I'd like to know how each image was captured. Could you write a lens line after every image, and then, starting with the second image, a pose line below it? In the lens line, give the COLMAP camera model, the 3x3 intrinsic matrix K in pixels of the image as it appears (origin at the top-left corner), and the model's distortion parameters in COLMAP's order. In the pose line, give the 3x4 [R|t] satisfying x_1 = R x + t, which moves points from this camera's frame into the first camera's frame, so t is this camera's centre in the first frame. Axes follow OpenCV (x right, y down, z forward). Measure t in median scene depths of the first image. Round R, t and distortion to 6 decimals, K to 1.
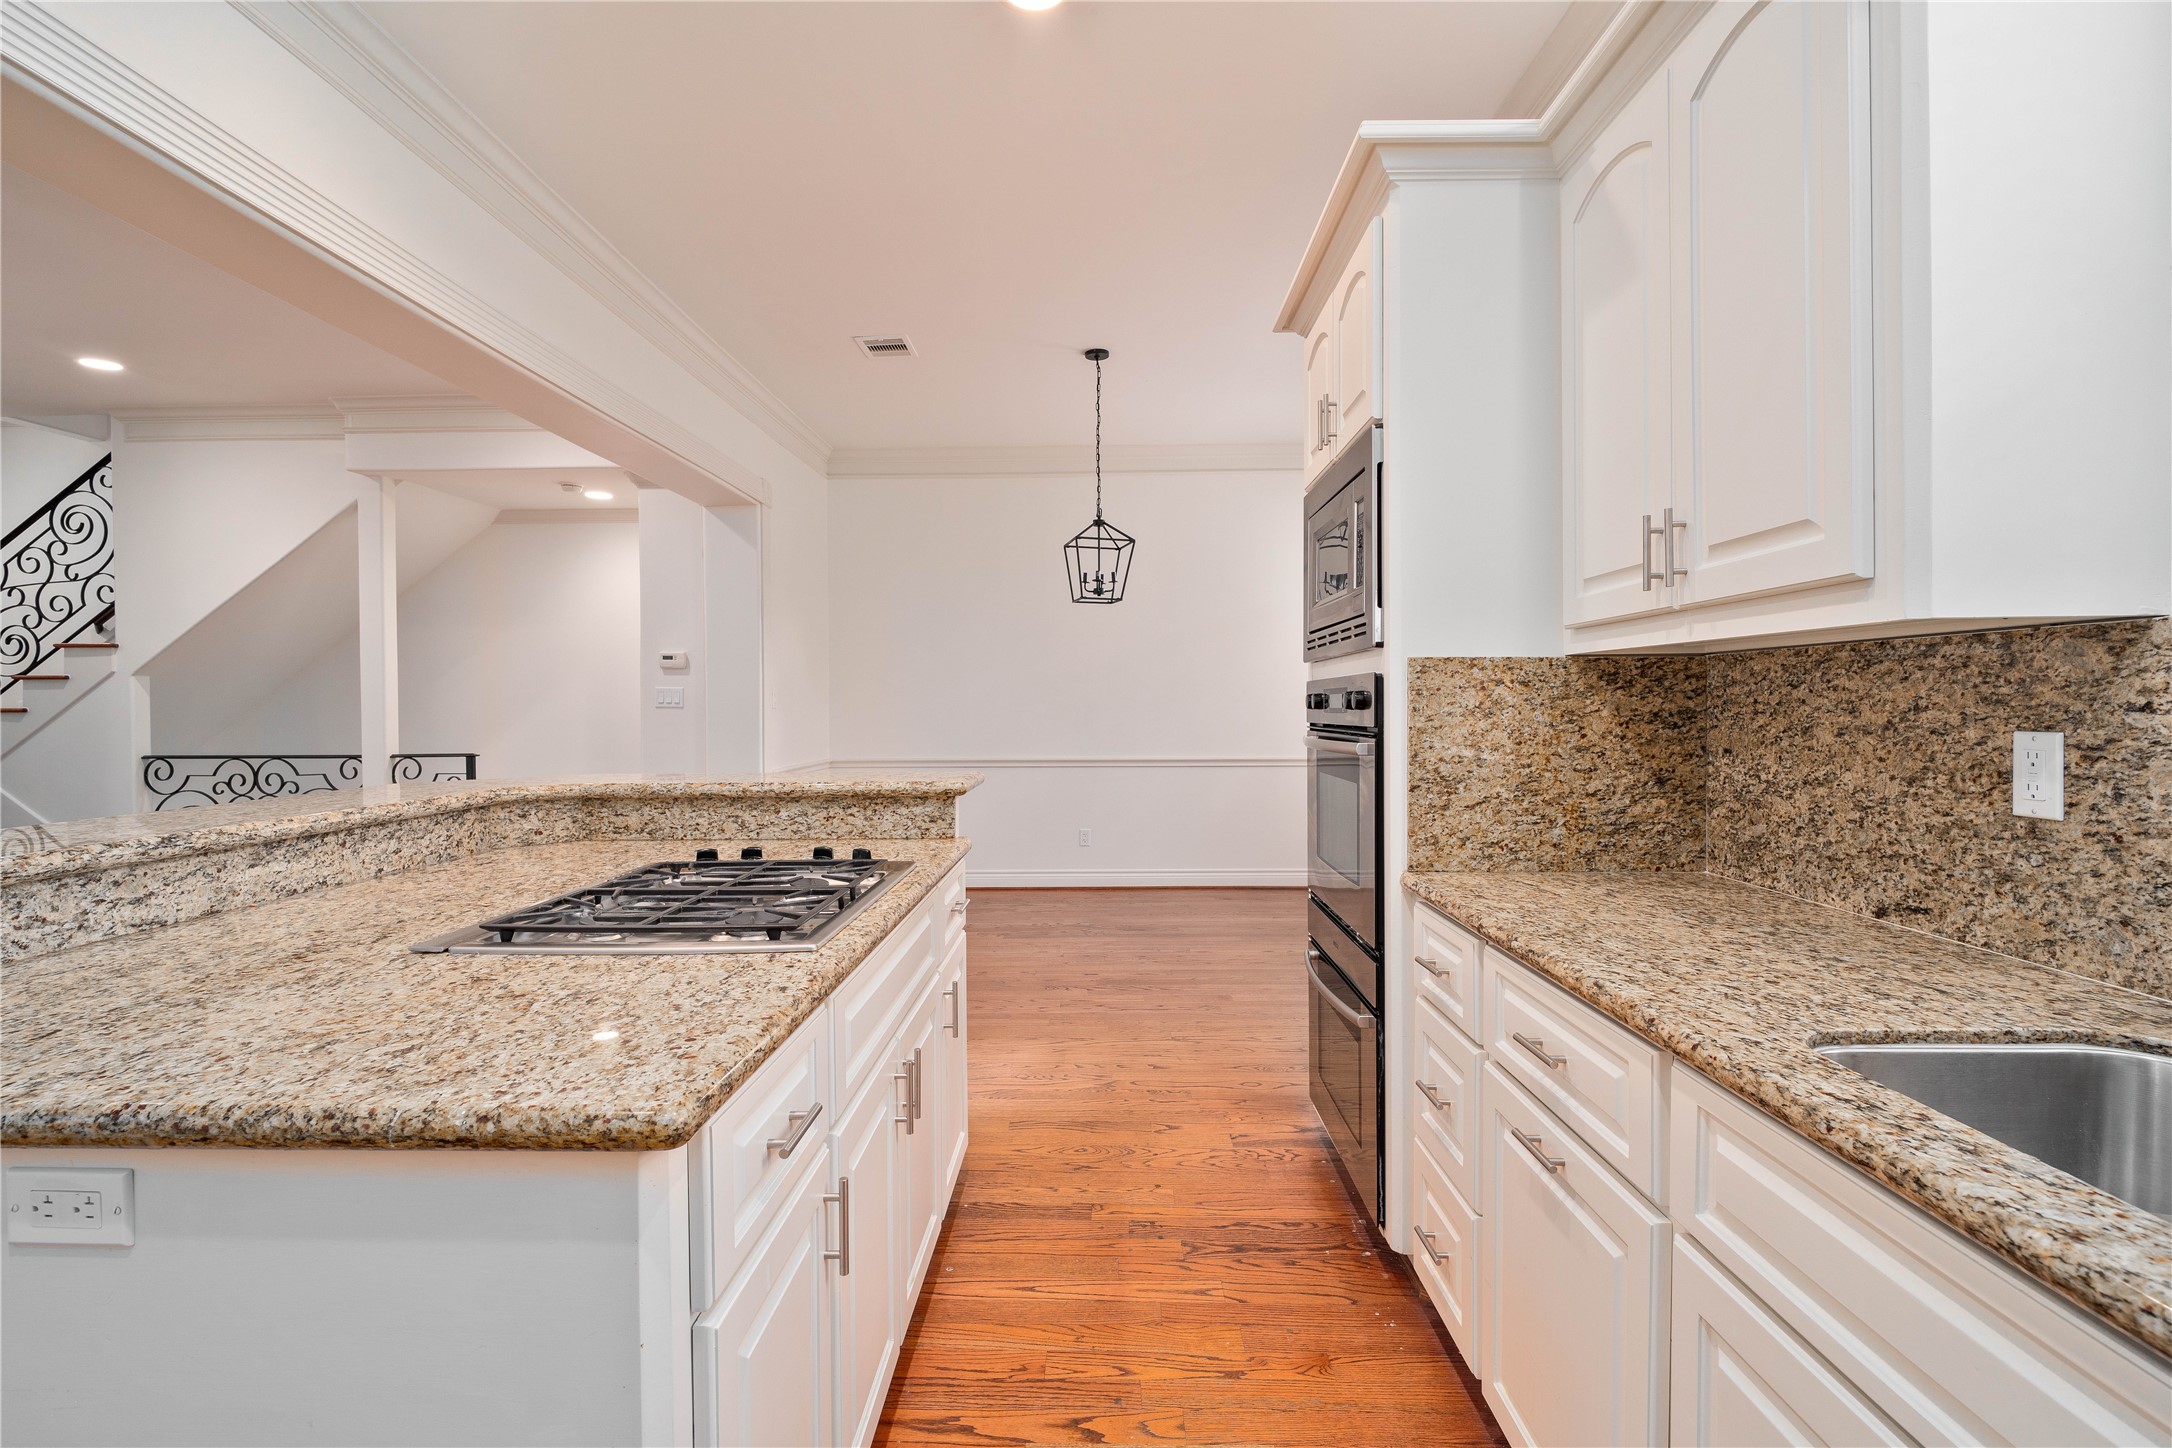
lens RADIAL K [[1011.3, 0, 1088.0], [0, 1011.3, 720.6], [0, 0, 1]] dist [-0.012364, 0.000215]
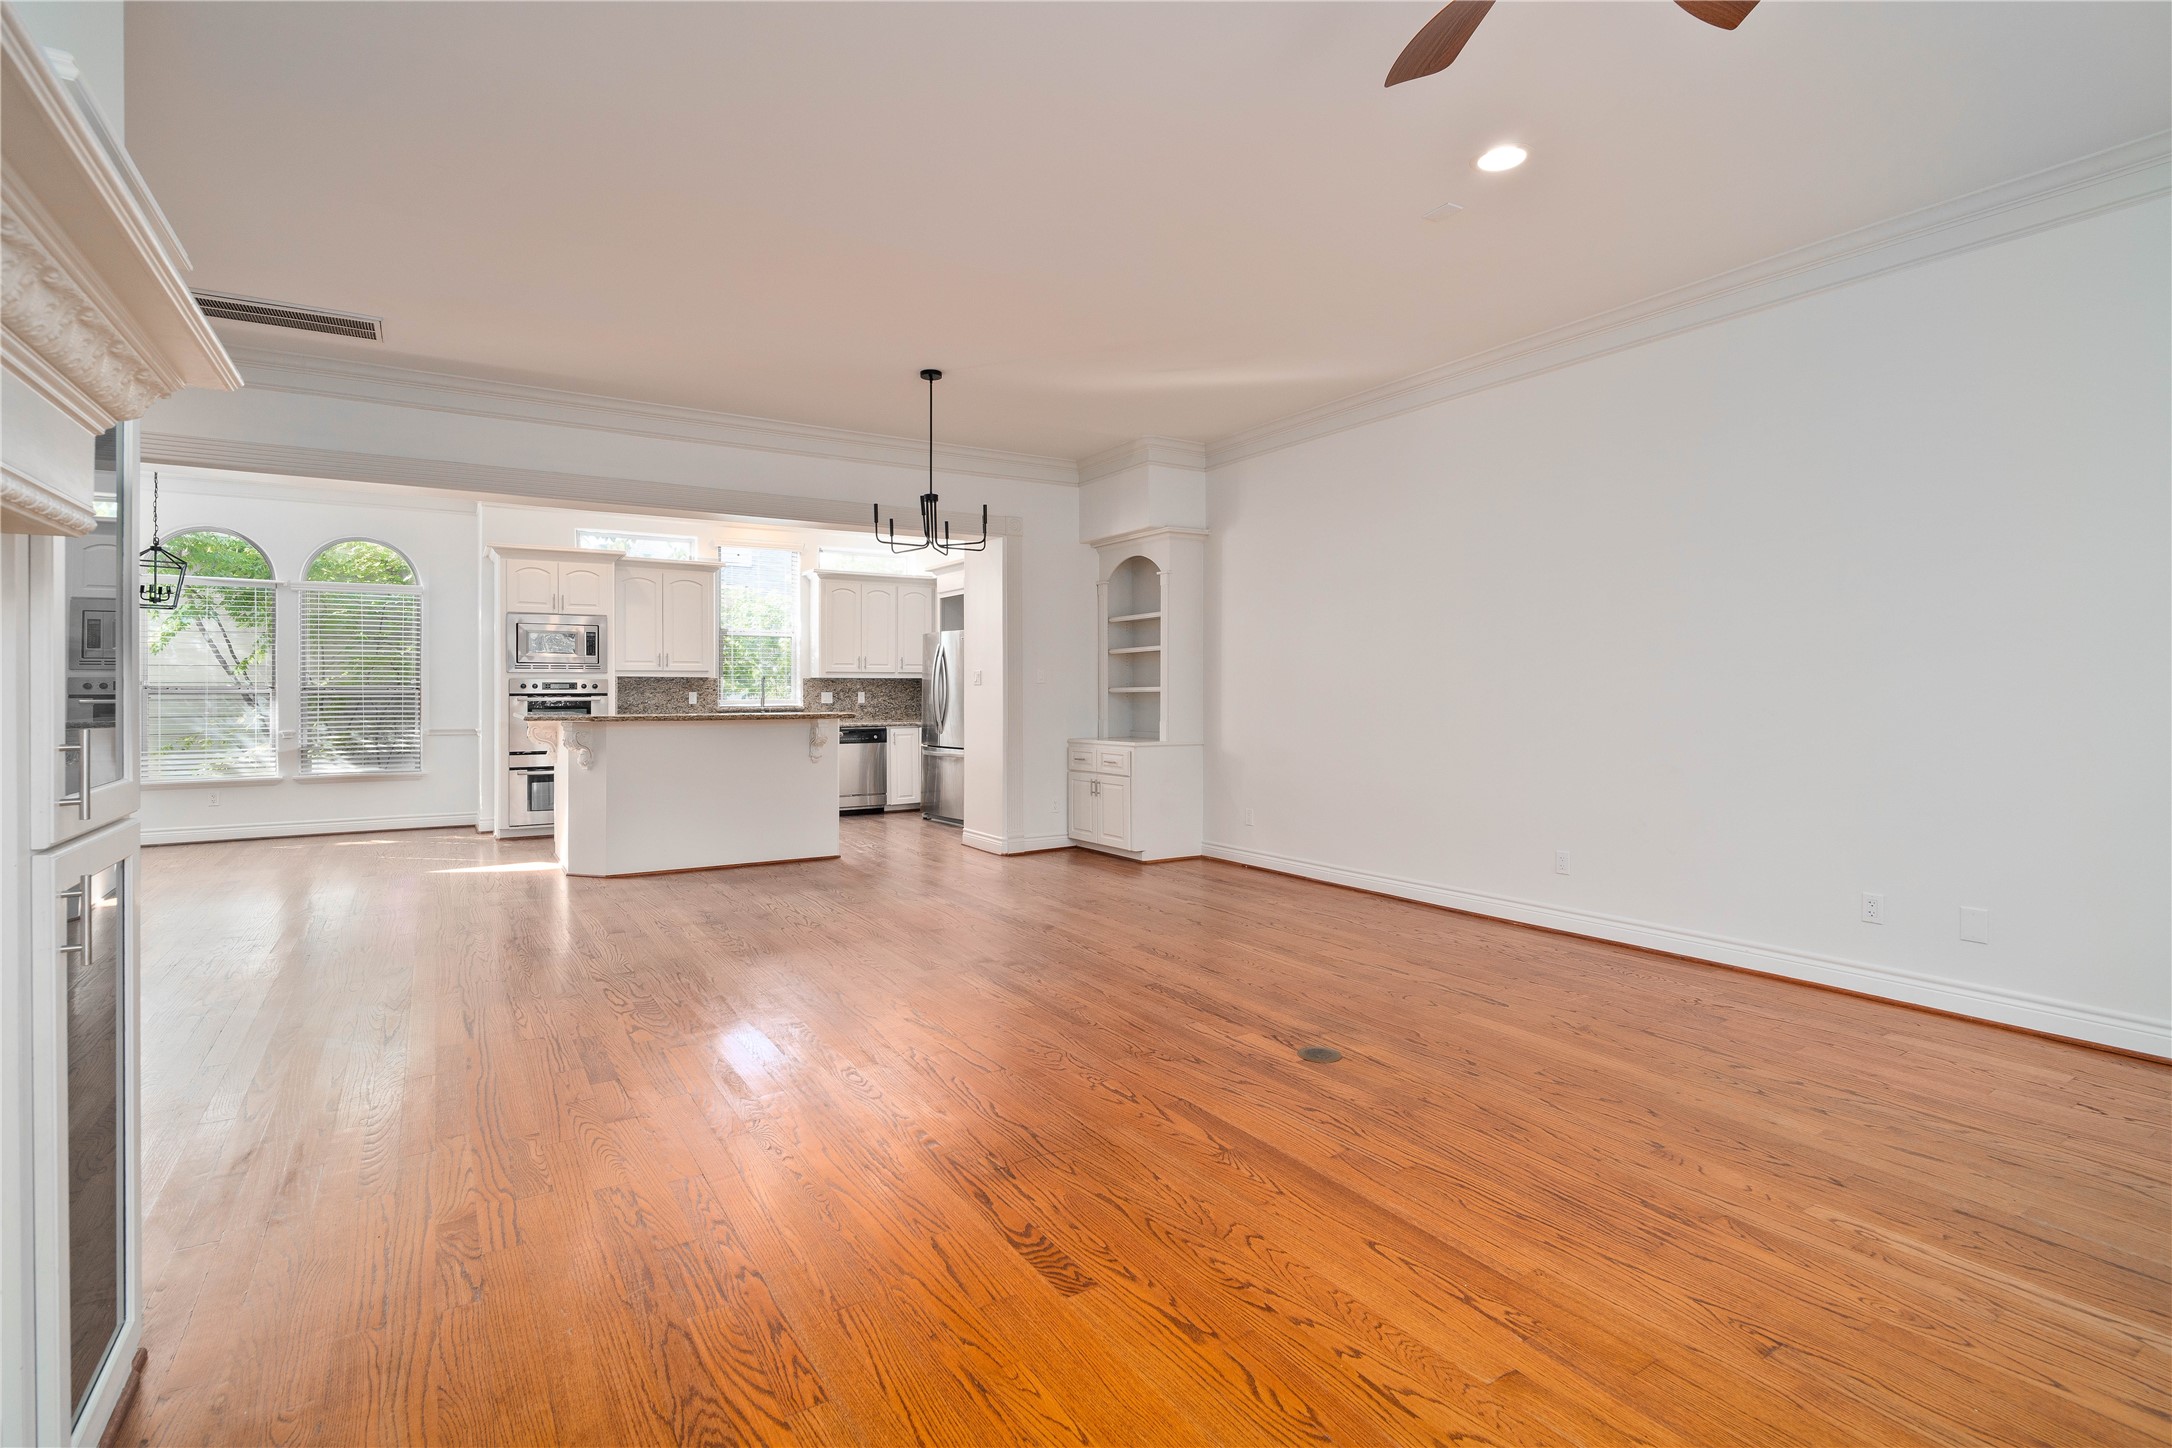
lens RADIAL K [[1011.3, 0, 1083.8], [0, 1011.3, 700.8], [0, 0, 1]] dist [-0.012364, 0.000215]
pose [[-0.557541, -0.010234, 0.830086, -6.383984], [0.006903, 0.999832, 0.016964, -0.029439], [-0.830121, 0.015189, -0.557377, 2.608804]]
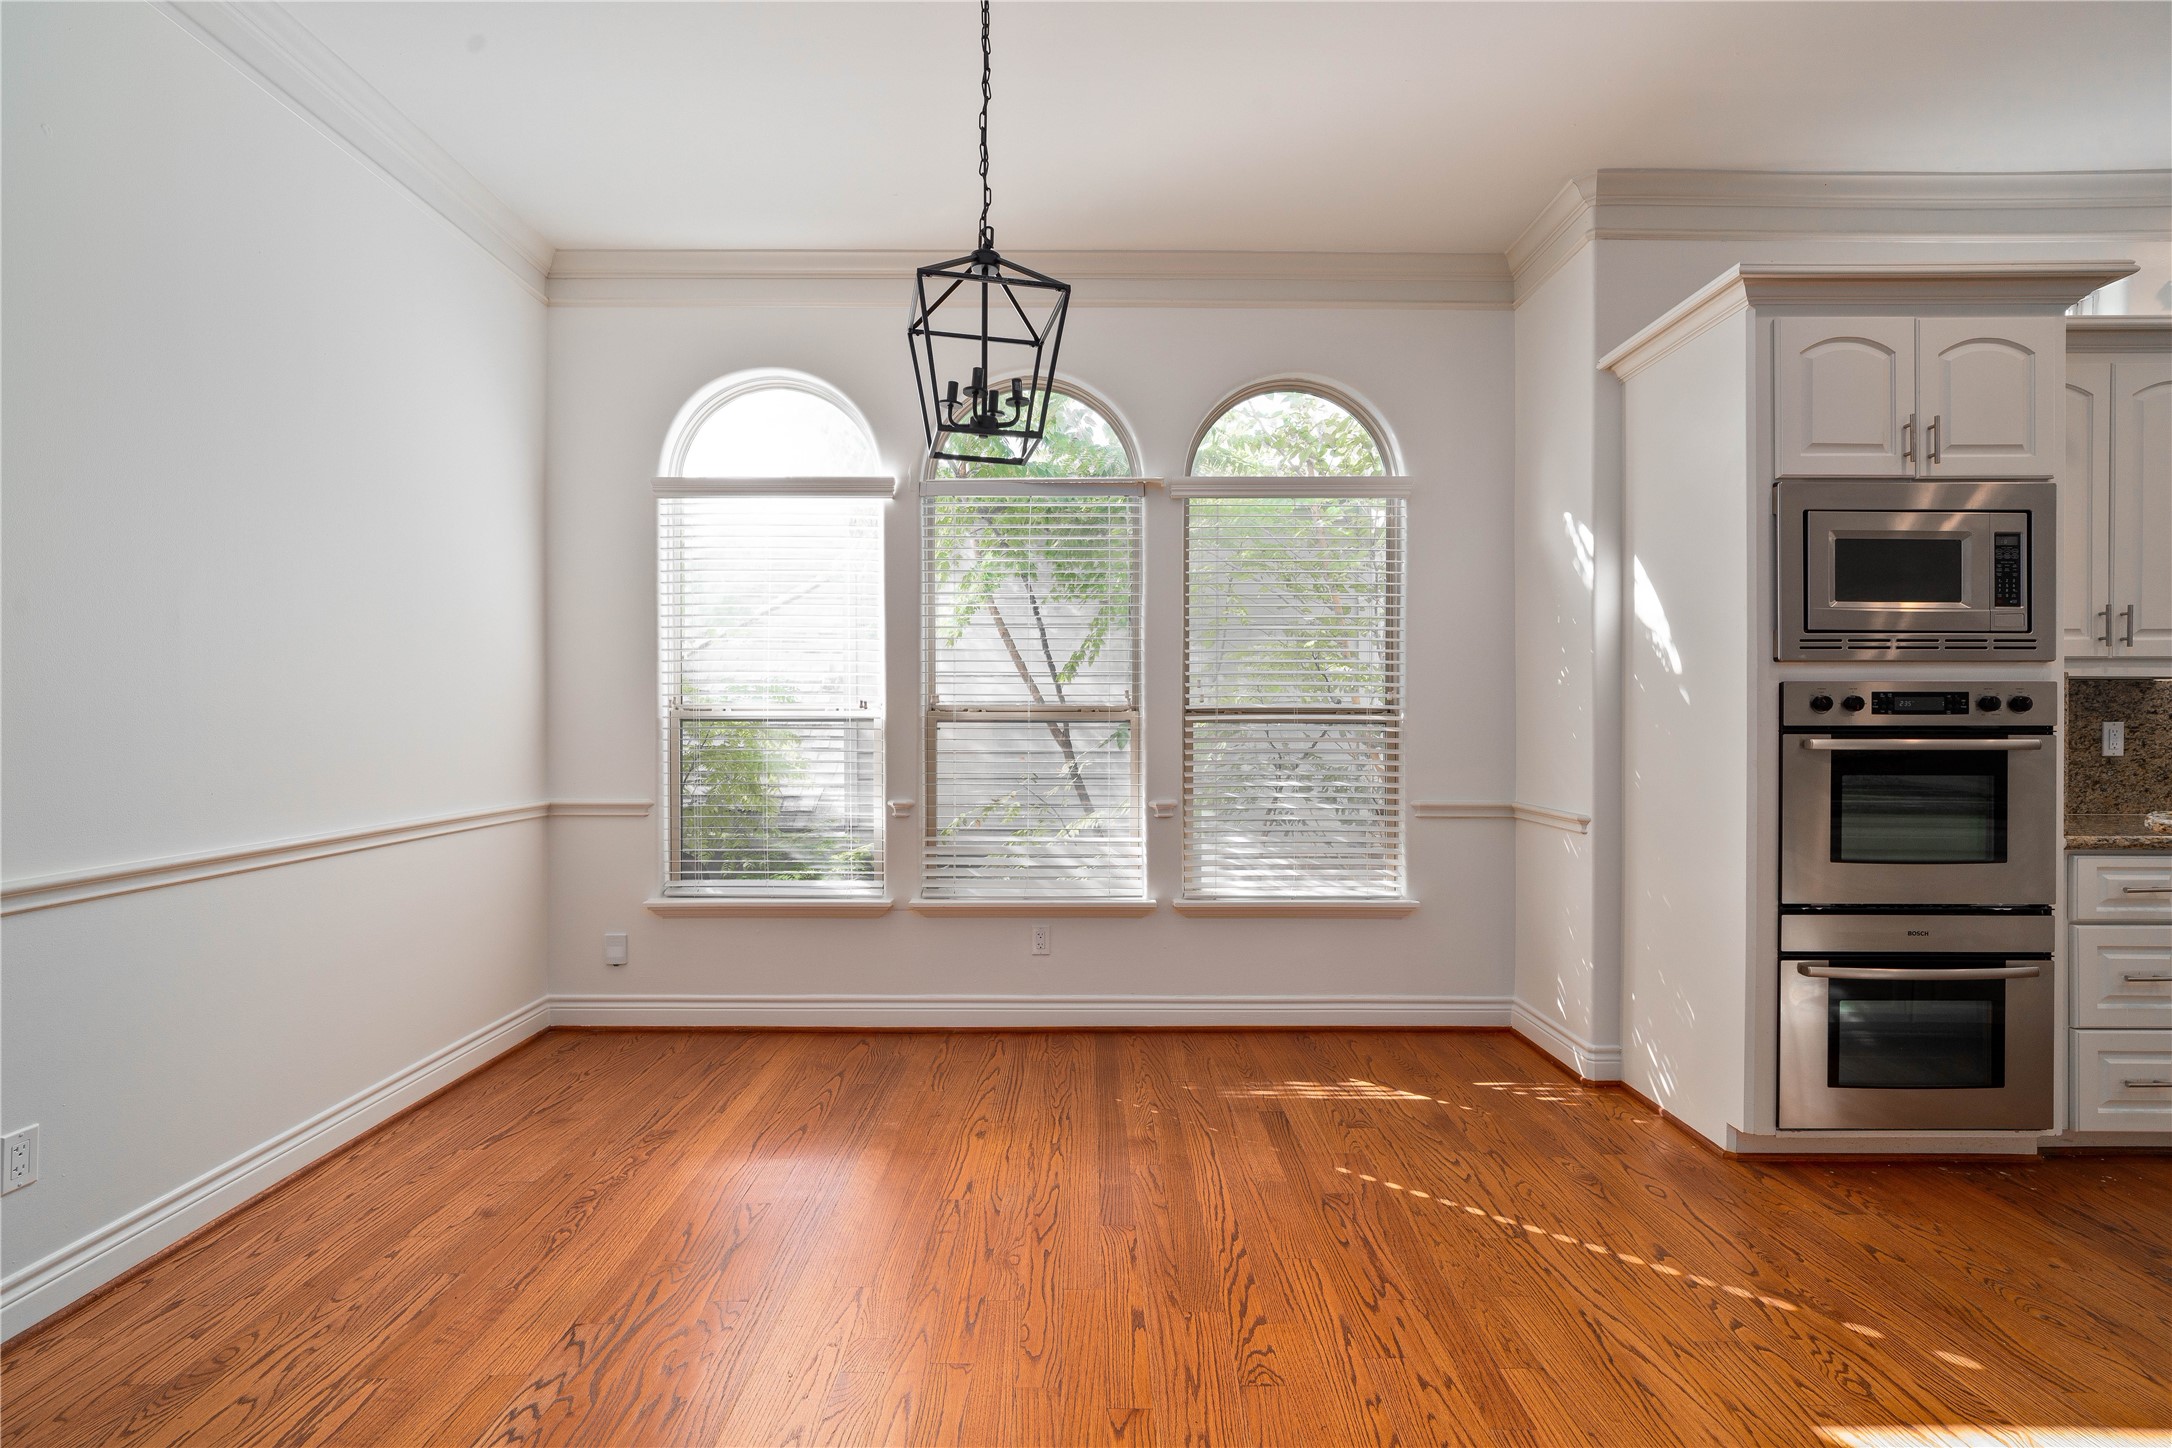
lens RADIAL K [[1011.3, 0, 1094.9], [0, 1011.3, 726.8], [0, 0, 1]] dist [-0.012364, 0.000215]
pose [[-0.026233, -0.014338, 0.999553, -1.441434], [0.008297, 0.999860, 0.014560, -0.032996], [-0.999621, 0.008675, -0.026110, 3.499643]]
